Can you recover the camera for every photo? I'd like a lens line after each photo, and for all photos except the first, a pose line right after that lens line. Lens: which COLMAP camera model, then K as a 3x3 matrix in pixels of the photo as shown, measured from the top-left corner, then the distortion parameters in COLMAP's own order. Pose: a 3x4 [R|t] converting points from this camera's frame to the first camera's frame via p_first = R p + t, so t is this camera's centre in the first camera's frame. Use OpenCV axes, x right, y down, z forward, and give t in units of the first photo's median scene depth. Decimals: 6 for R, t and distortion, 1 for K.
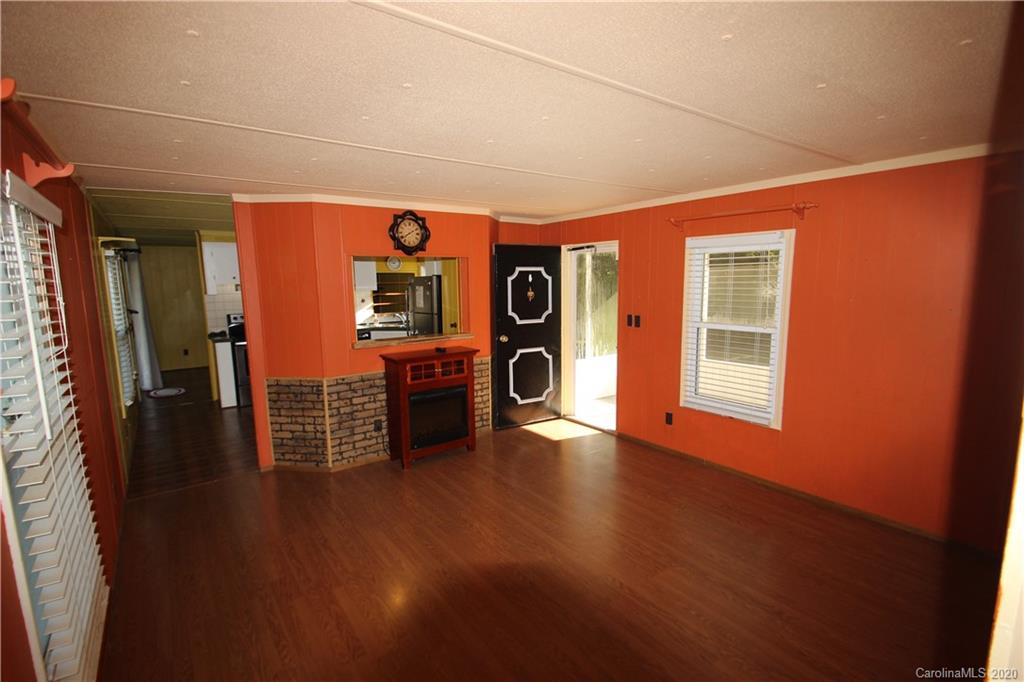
lens RADIAL K [[478.3, 0, 511.8], [0, 478.3, 349.9], [0, 0, 1]] dist [0.000803, 0.000109]
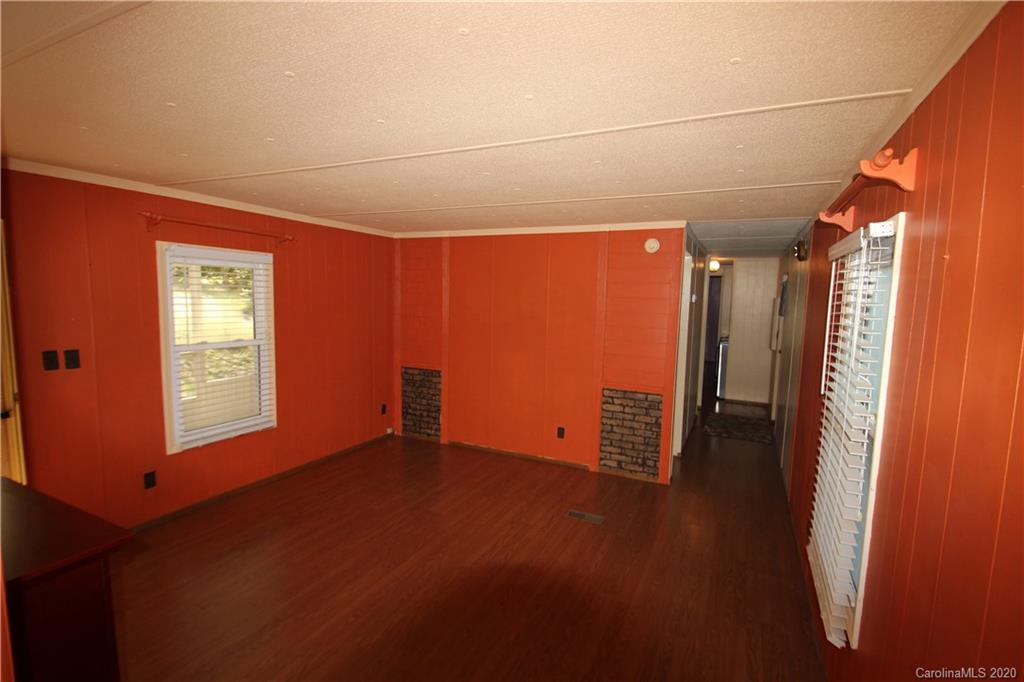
lens RADIAL K [[478.3, 0, 511.7], [0, 478.3, 341.7], [0, 0, 1]] dist [0.000803, 0.000109]
pose [[-0.465244, -0.075881, 0.881924, -0.615247], [0.117387, 0.982230, 0.146437, -0.118274], [-0.877365, 0.171655, -0.448069, 0.867341]]
